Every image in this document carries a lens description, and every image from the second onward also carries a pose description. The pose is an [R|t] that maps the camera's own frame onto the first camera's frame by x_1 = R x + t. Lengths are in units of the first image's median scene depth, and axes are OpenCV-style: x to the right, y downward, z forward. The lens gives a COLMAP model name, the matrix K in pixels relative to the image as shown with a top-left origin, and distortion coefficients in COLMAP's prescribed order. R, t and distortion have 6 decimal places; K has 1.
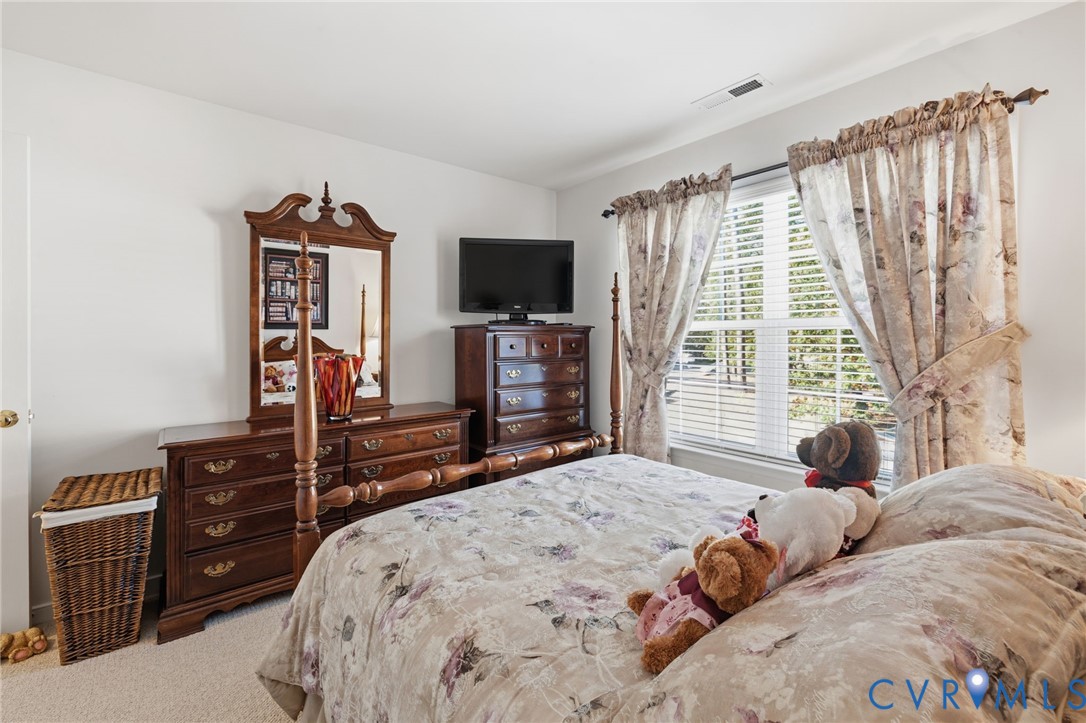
lens RADIAL K [[455.7, 0, 554.1], [0, 455.7, 337.2], [0, 0, 1]] dist [-0.002022, 0.000435]
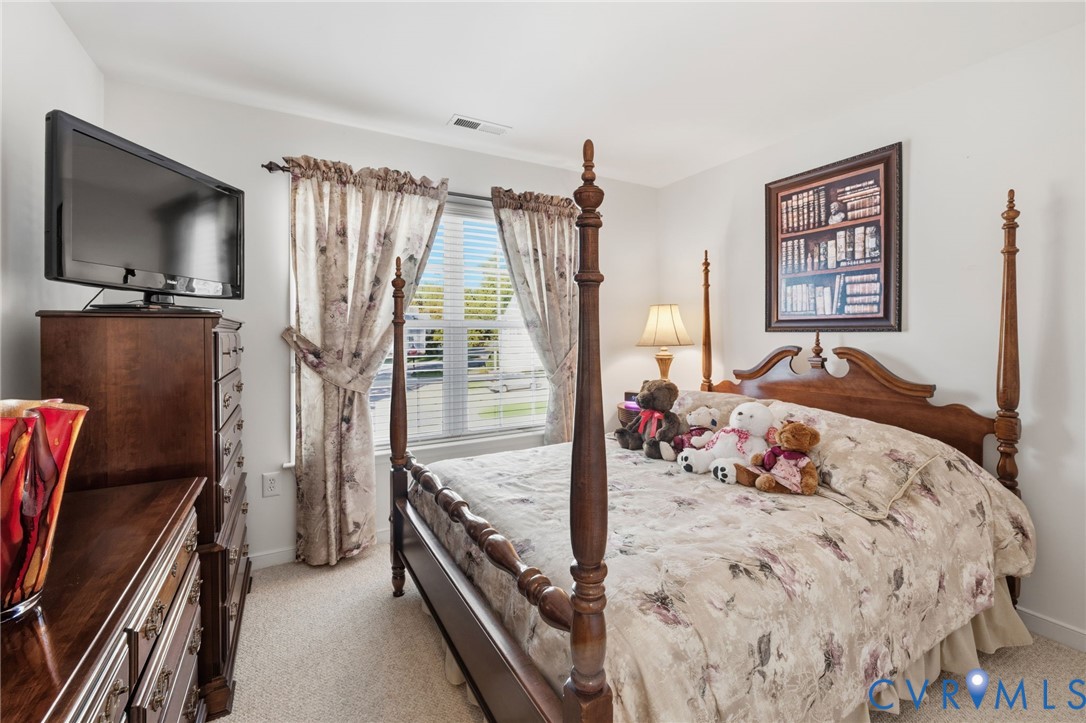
lens RADIAL K [[455.7, 0, 534.5], [0, 455.7, 333.4], [0, 0, 1]] dist [-0.002022, 0.000435]
pose [[0.207246, 0.001931, 0.978287, -0.712077], [0.006743, 0.999971, -0.003402, 0.000094], [-0.978266, 0.007301, 0.207227, 0.617935]]
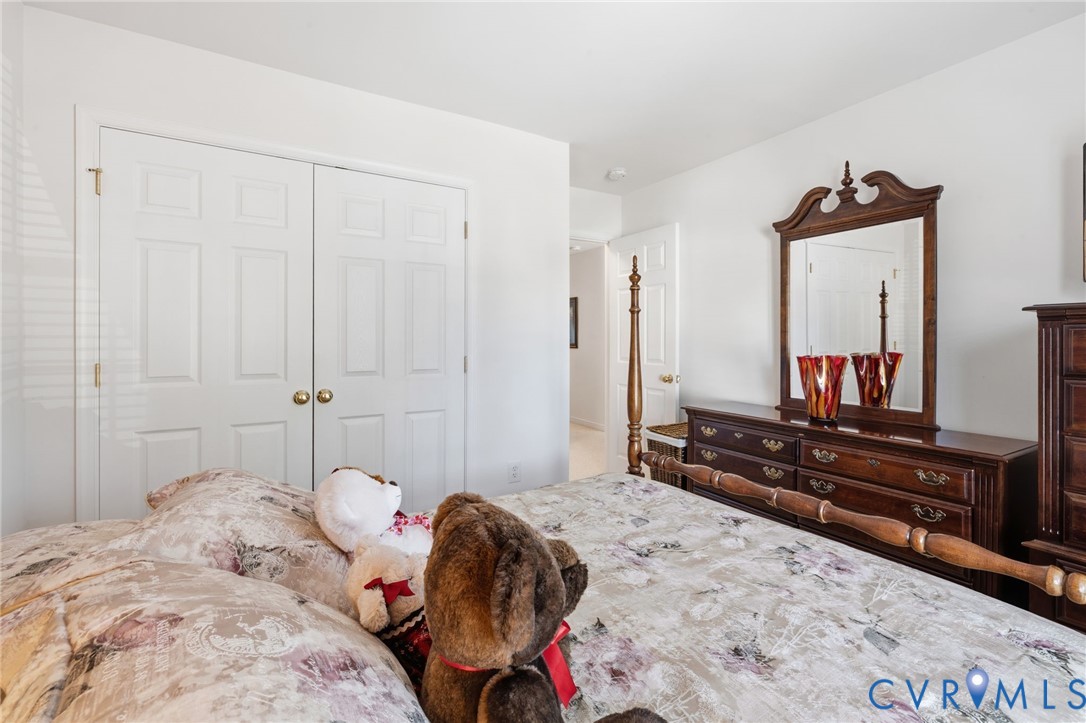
lens RADIAL K [[485.5, 0, 540.8], [0, 485.5, 340.3], [0, 0, 1]] dist [-0.003159, -0.000314]
pose [[-0.172226, 0.003557, -0.985051, 0.609982], [-0.005691, 0.999973, 0.004606, 0.013483], [0.985041, 0.006399, -0.172201, 0.632139]]
